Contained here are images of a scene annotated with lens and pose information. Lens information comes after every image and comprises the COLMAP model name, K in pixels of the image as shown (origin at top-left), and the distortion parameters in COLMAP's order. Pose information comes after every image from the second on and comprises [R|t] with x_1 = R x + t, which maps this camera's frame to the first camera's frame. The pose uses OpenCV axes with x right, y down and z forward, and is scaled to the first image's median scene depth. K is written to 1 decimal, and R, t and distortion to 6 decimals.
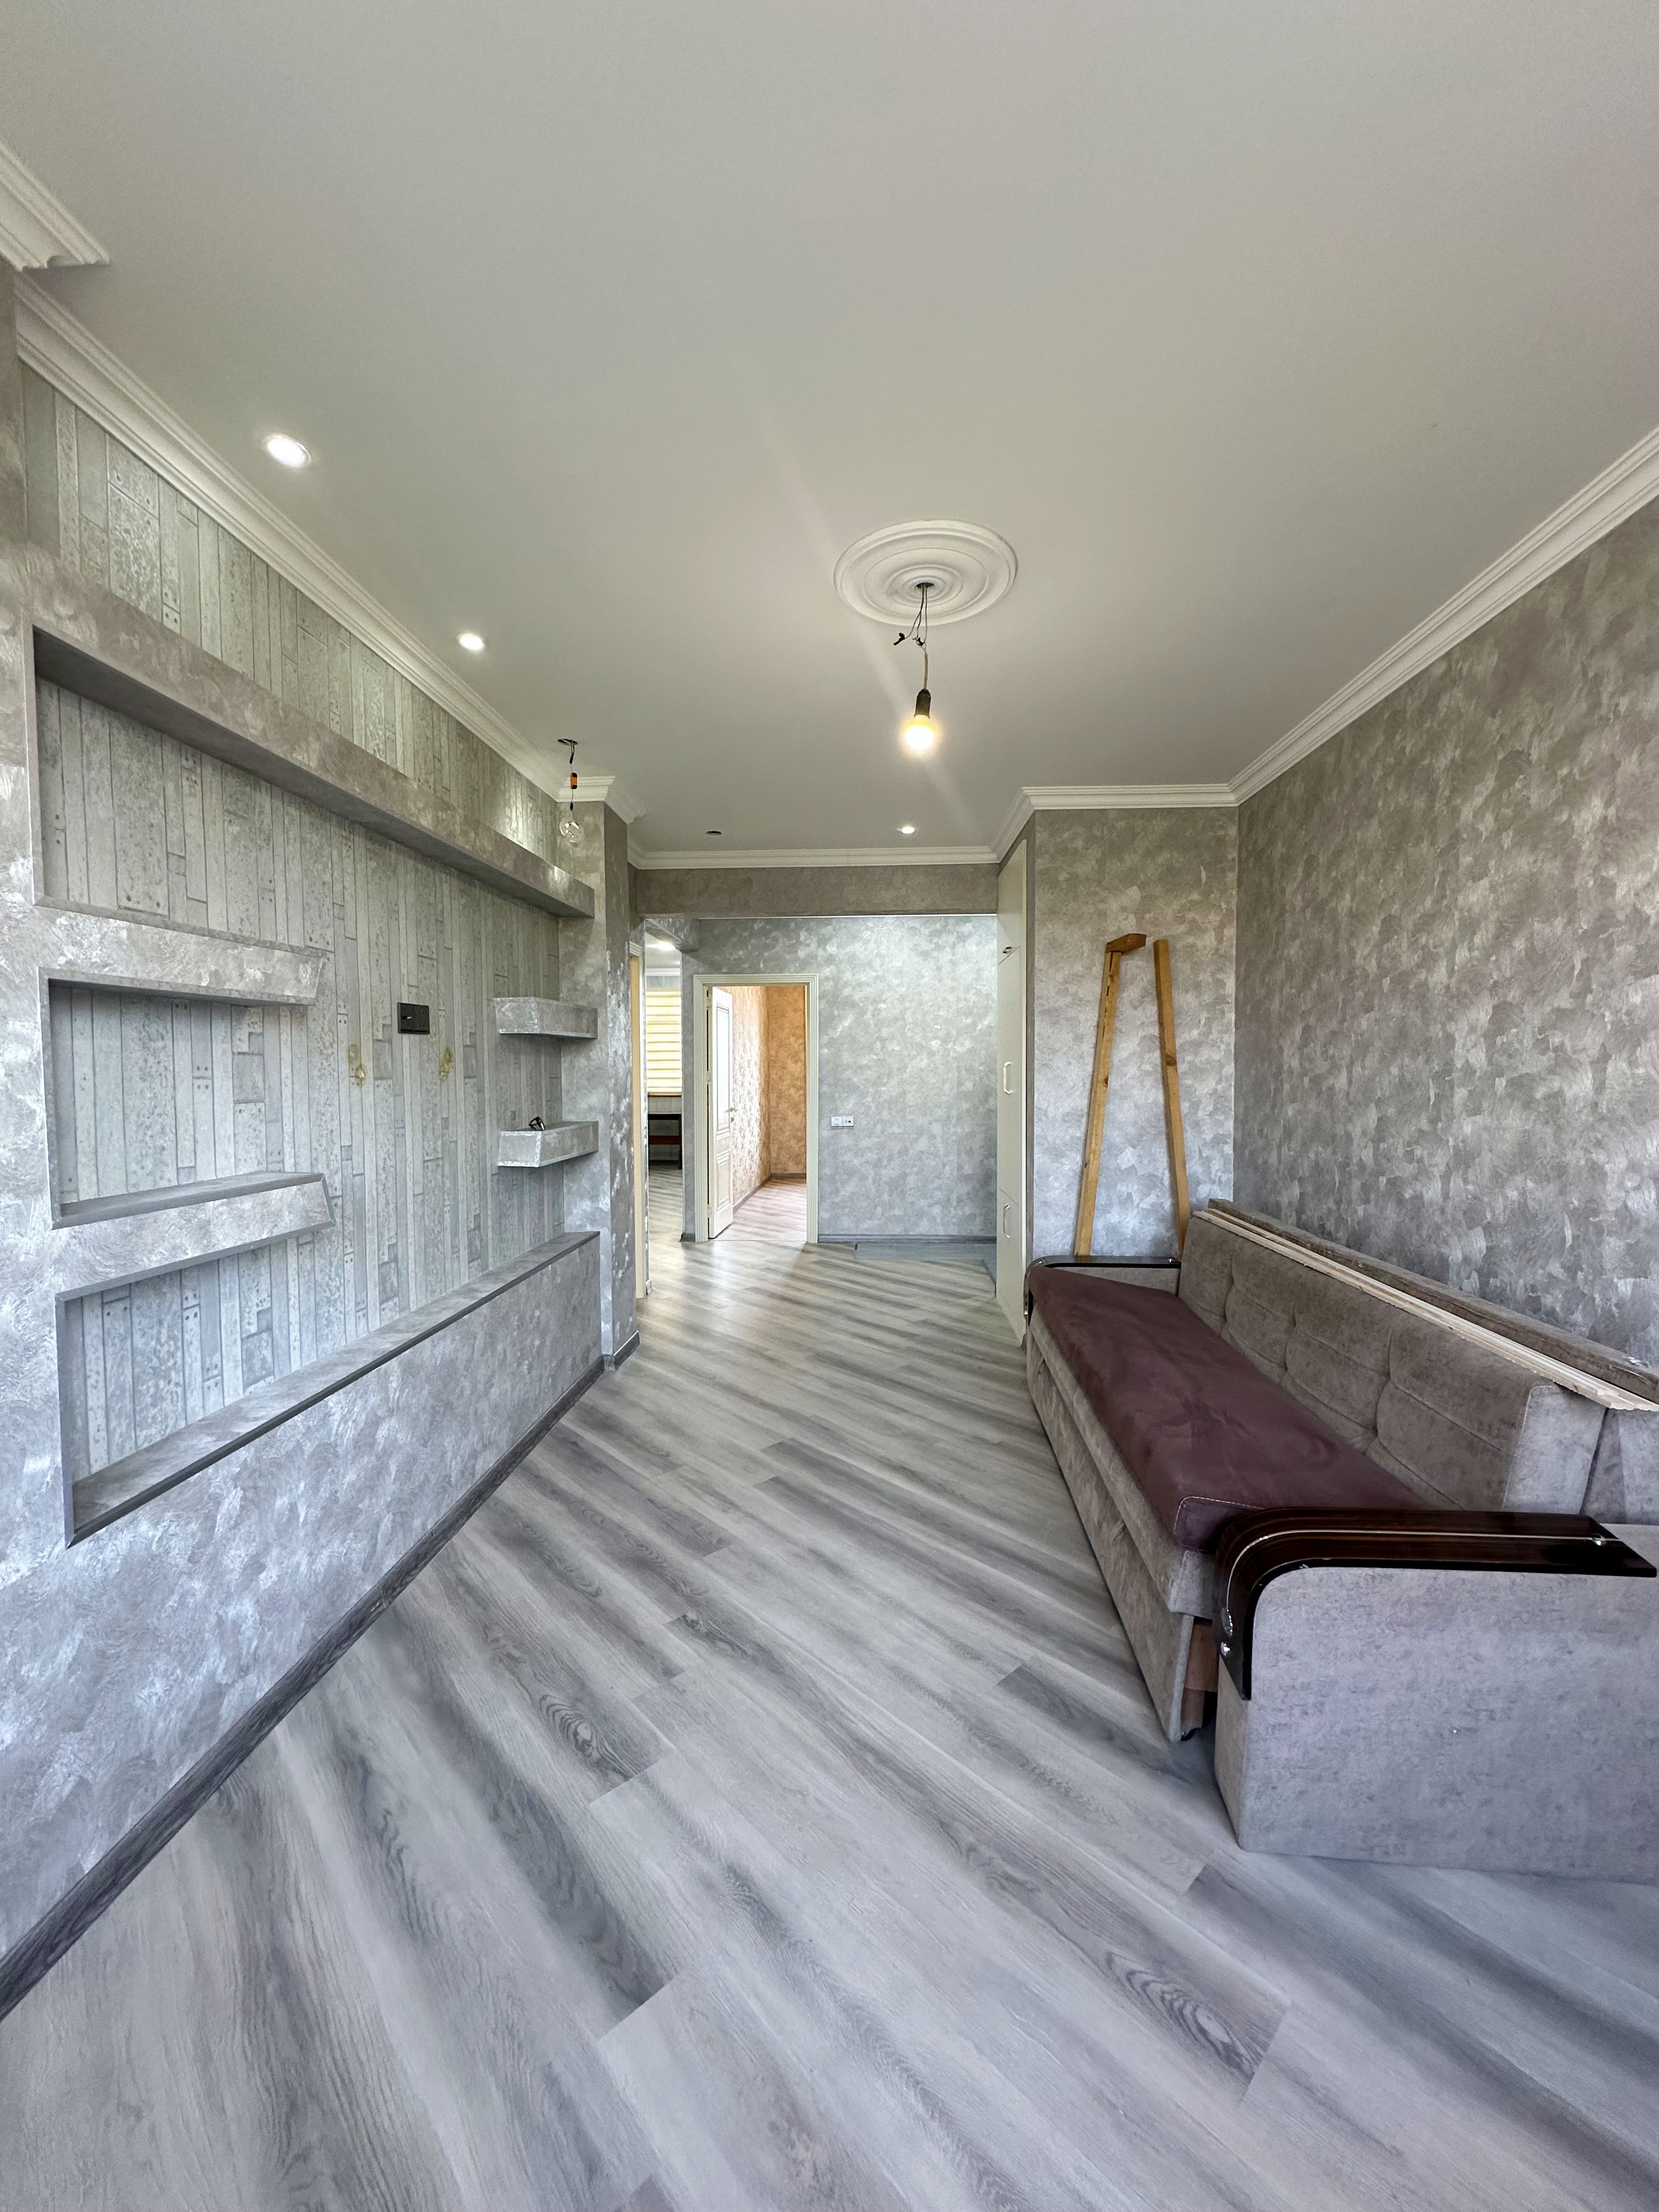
lens RADIAL K [[884.9, 0, 830.2], [0, 884.9, 1101.9], [0, 0, 1]] dist [-0.002311, 0.000445]
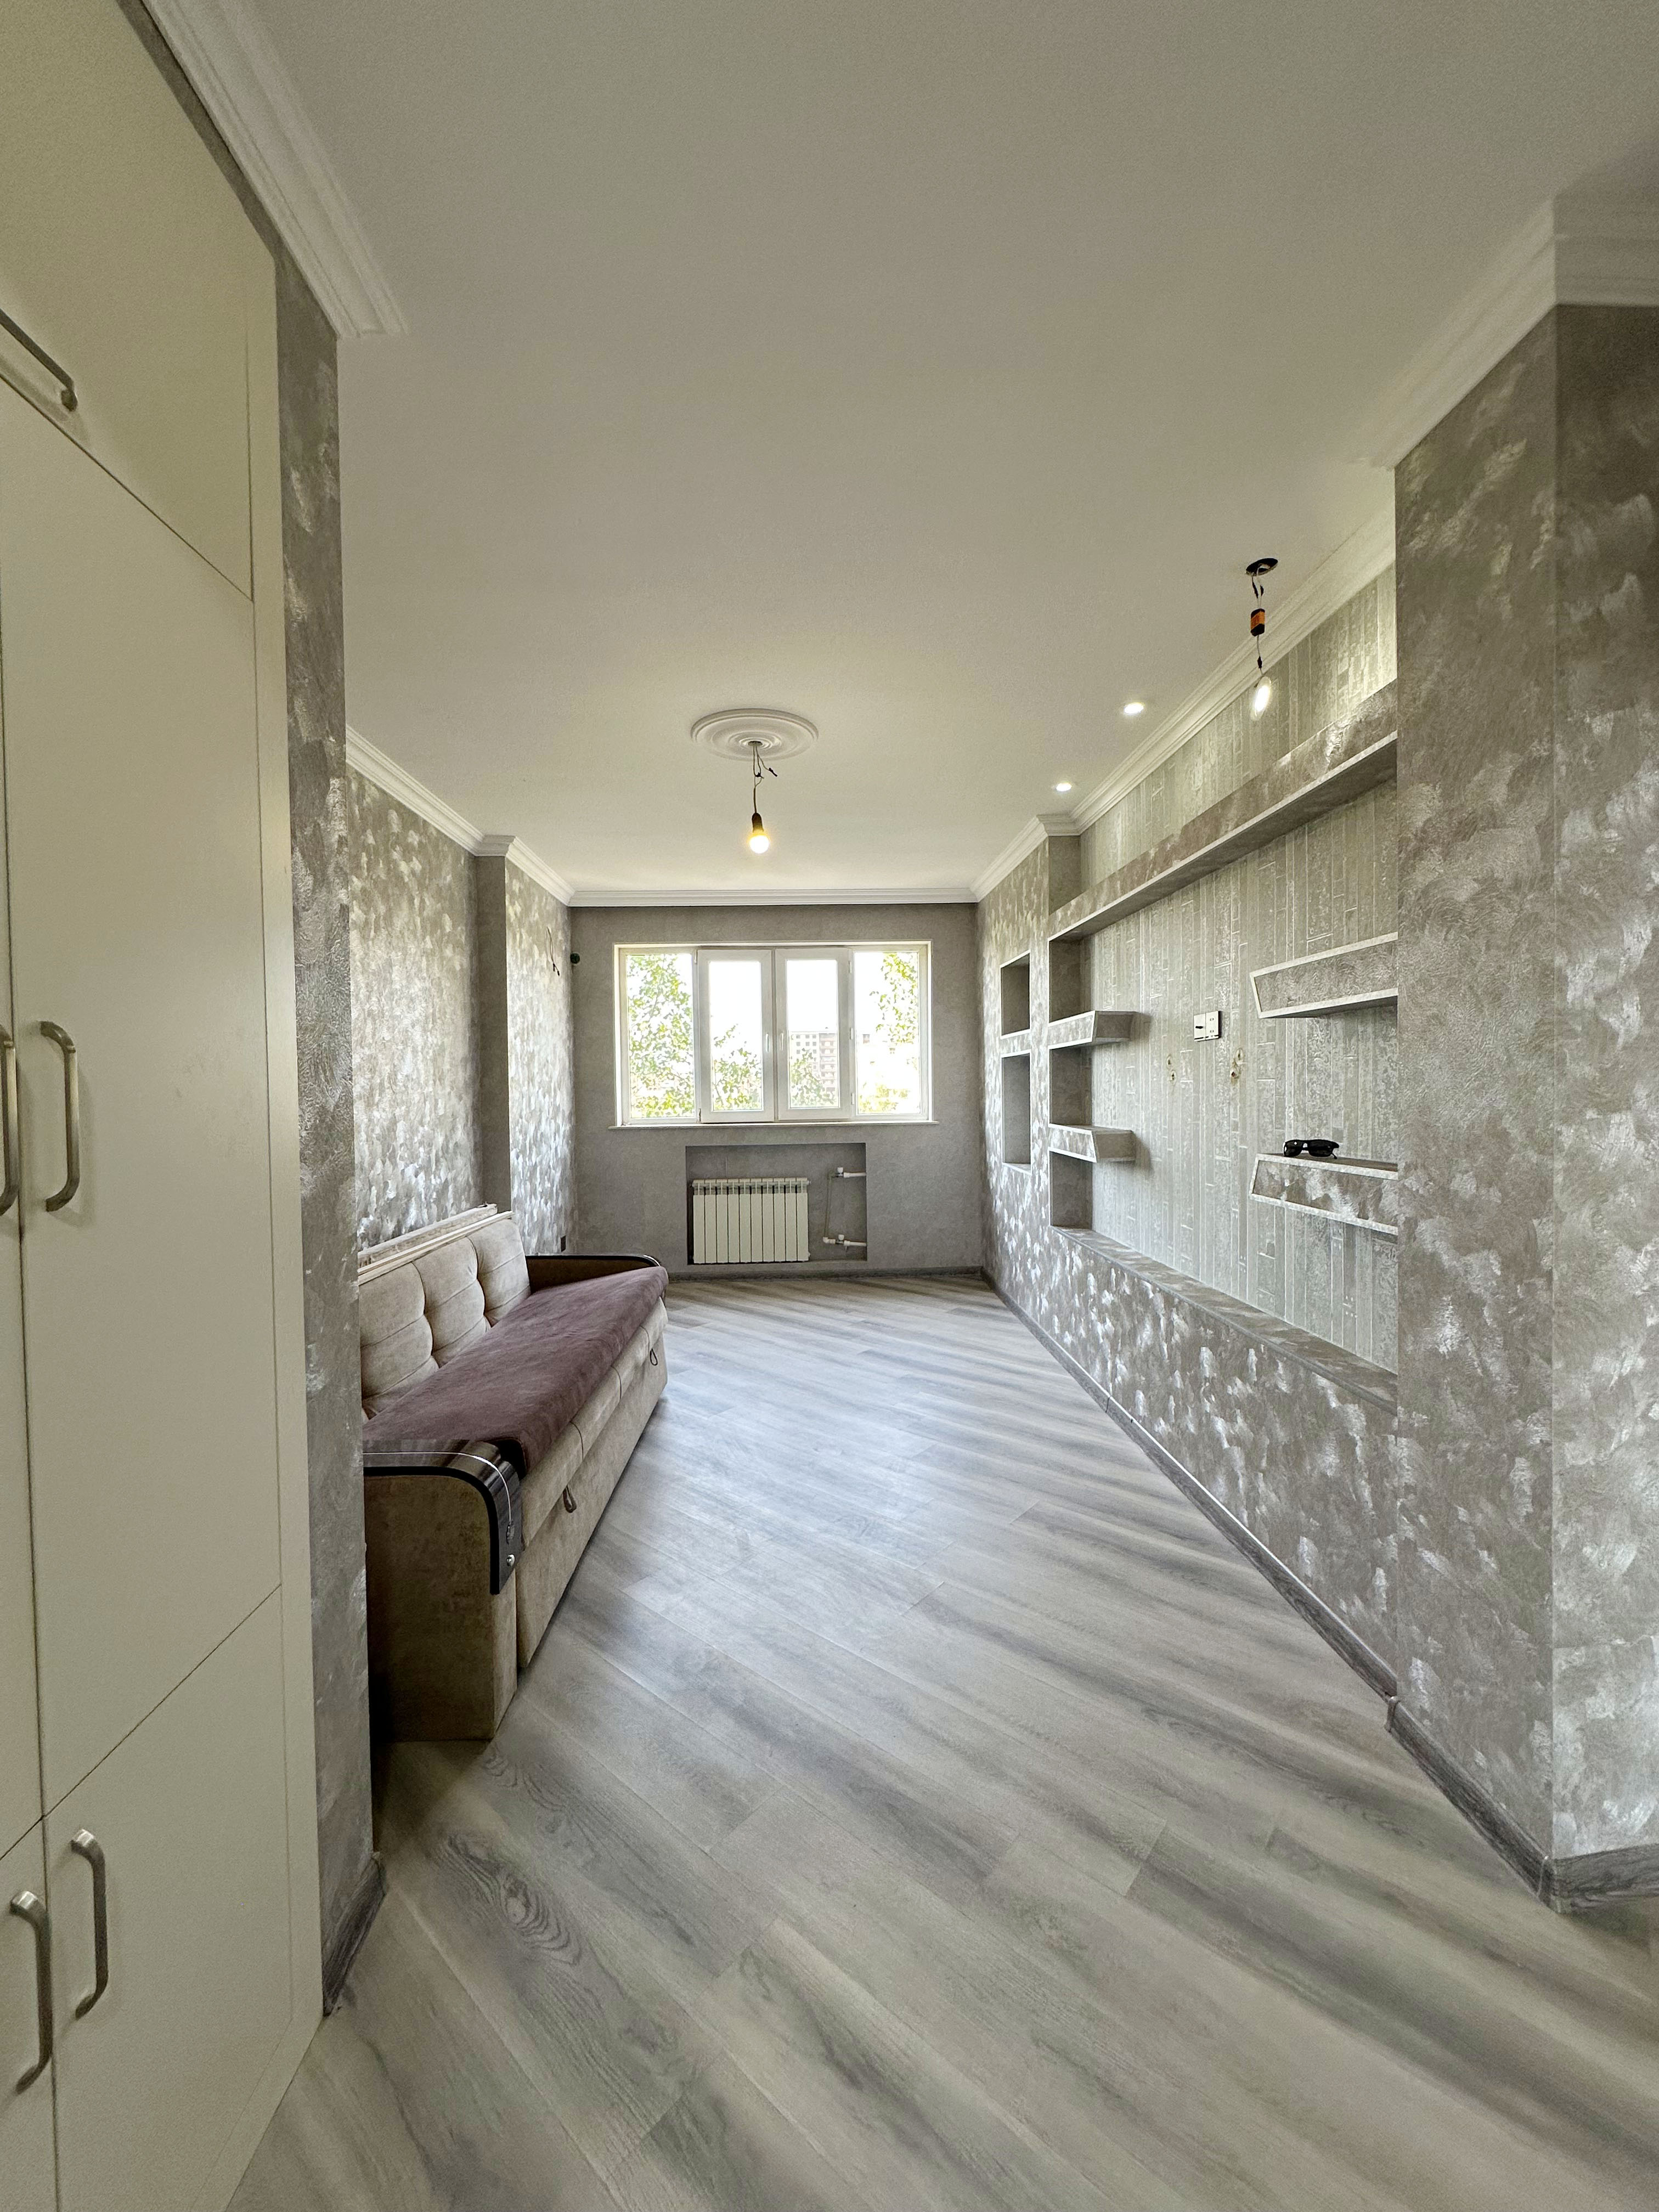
lens RADIAL K [[884.9, 0, 830.2], [0, 884.9, 1101.9], [0, 0, 1]] dist [-0.002311, 0.000445]
pose [[-0.993973, 0.018959, -0.107975, 0.156799], [0.012461, 0.998088, 0.060534, -0.088311], [0.108916, 0.058824, -0.992309, 2.572370]]
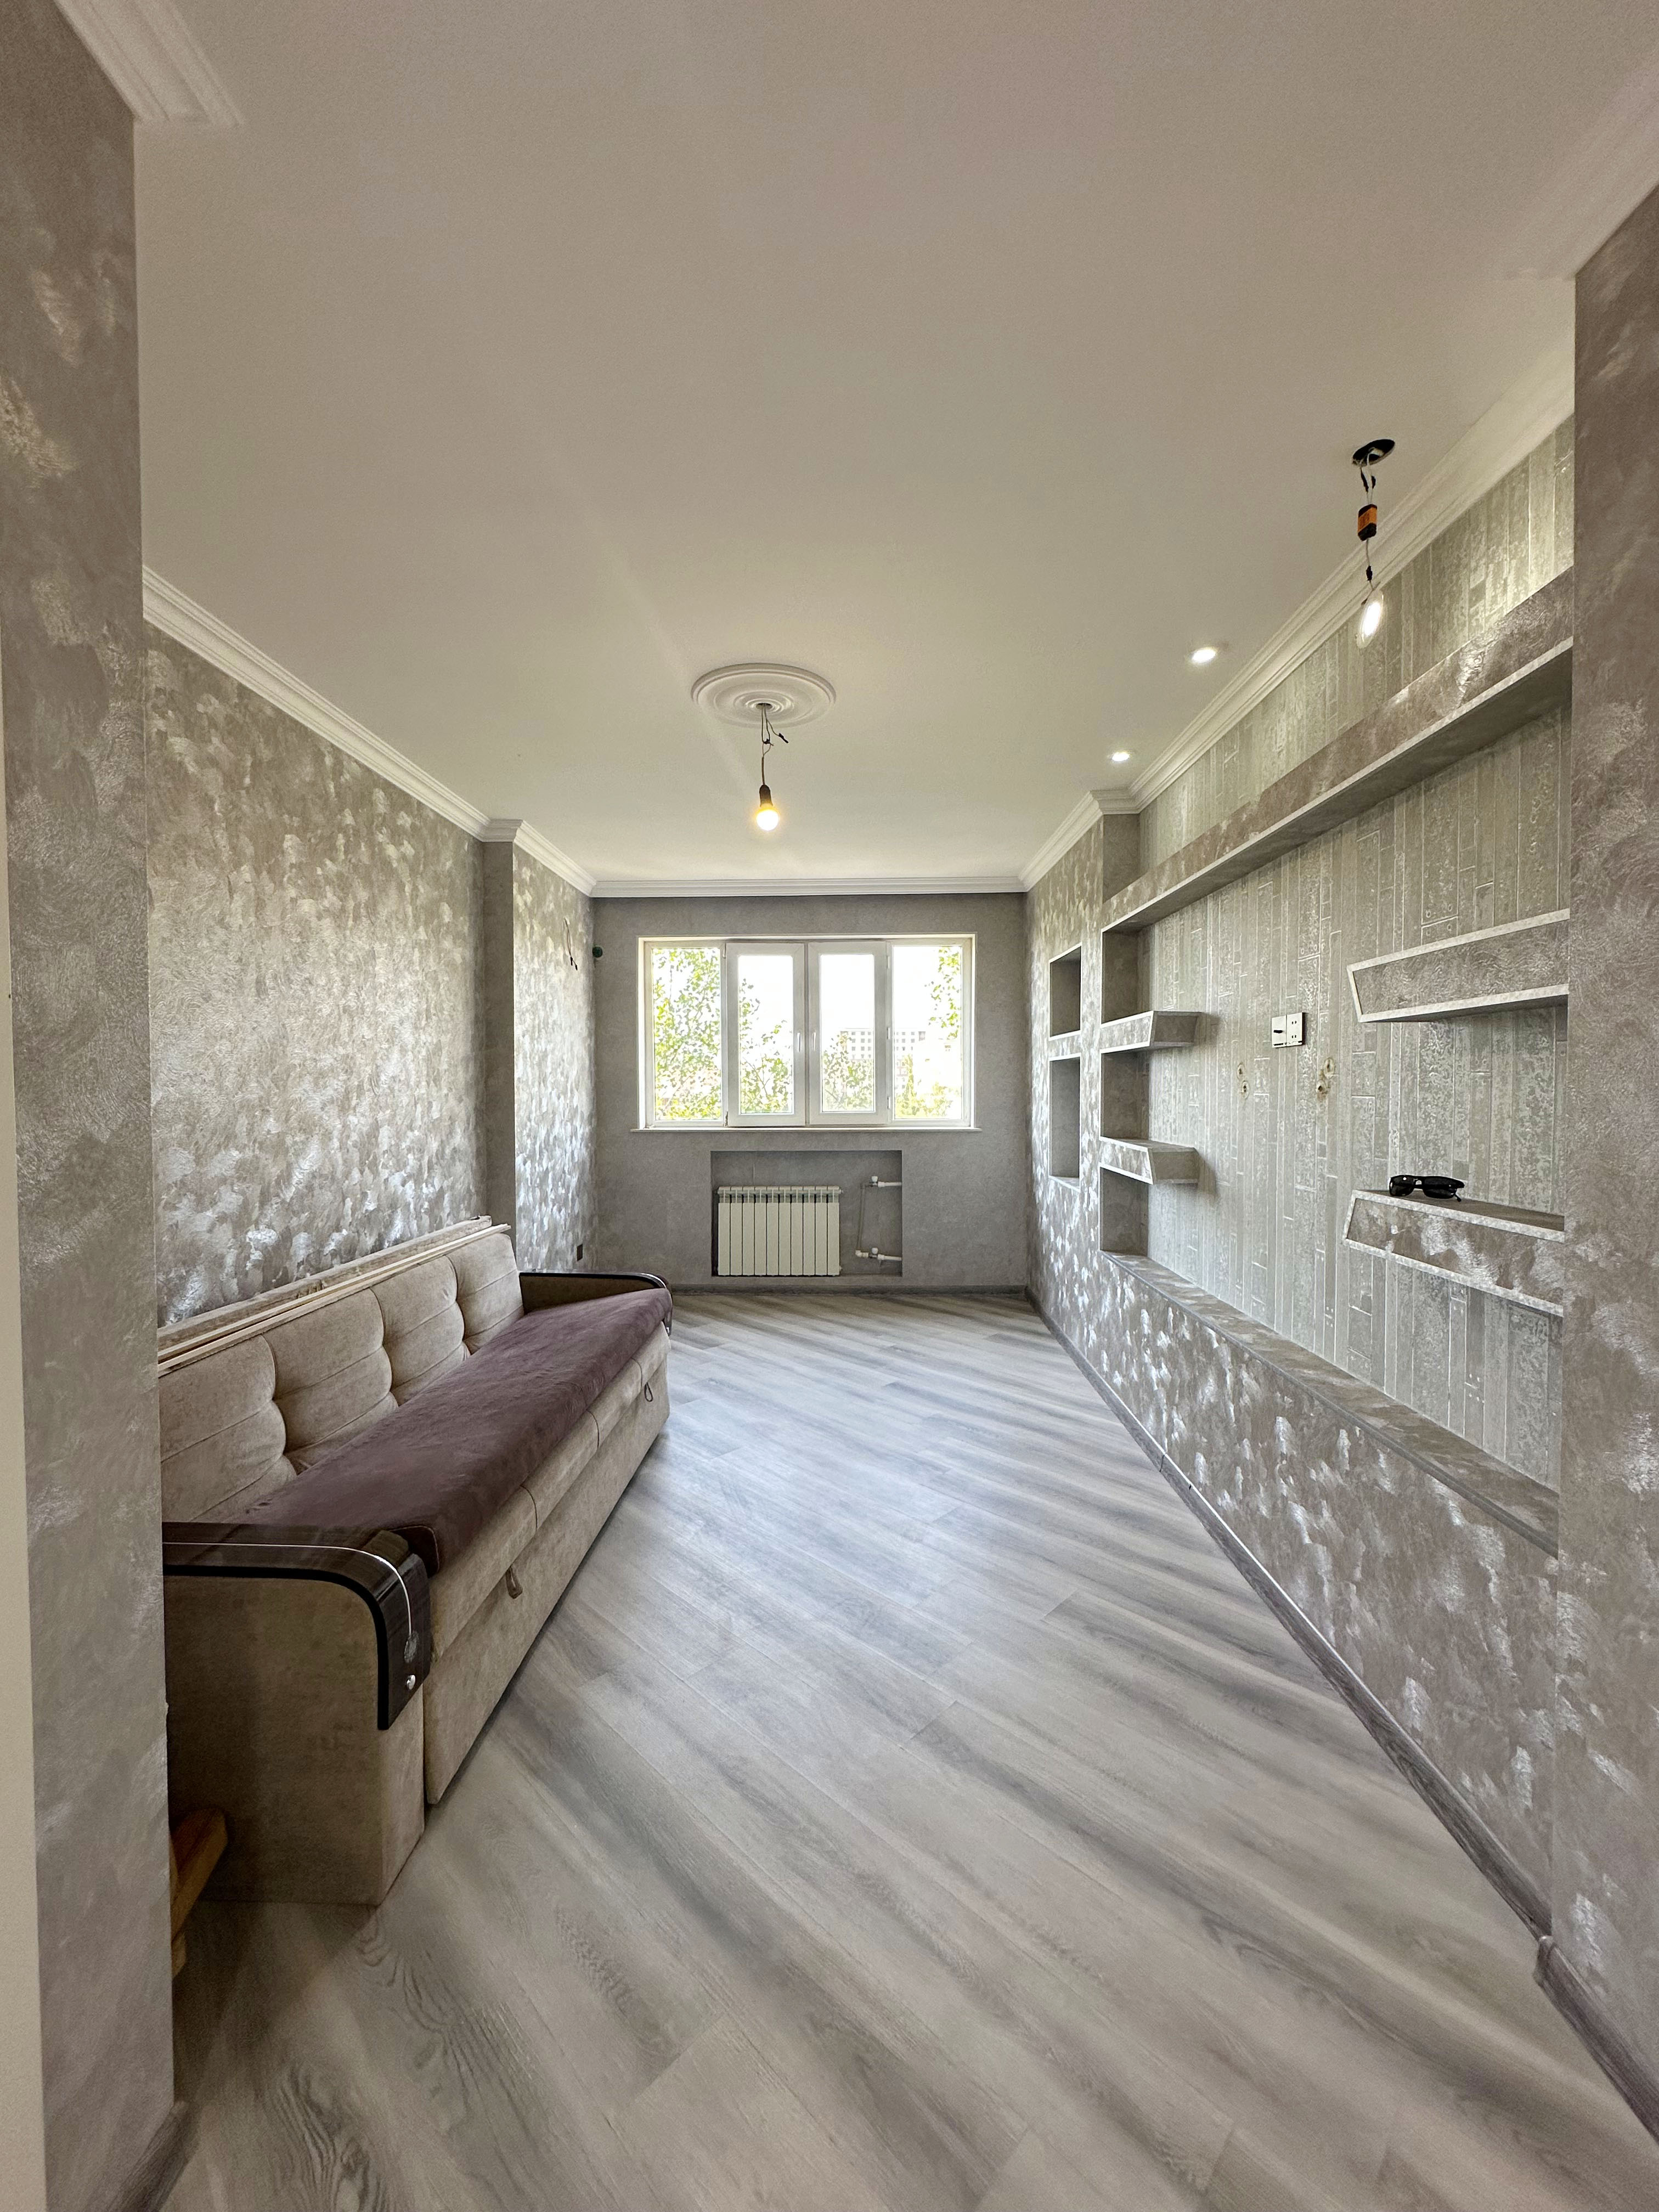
lens RADIAL K [[884.9, 0, 830.2], [0, 884.9, 1101.9], [0, 0, 1]] dist [-0.002311, 0.000445]
pose [[-0.998877, 0.007241, -0.046823, 0.077836], [0.004259, 0.997975, 0.063458, -0.097839], [0.047187, 0.063187, -0.996885, 2.397179]]
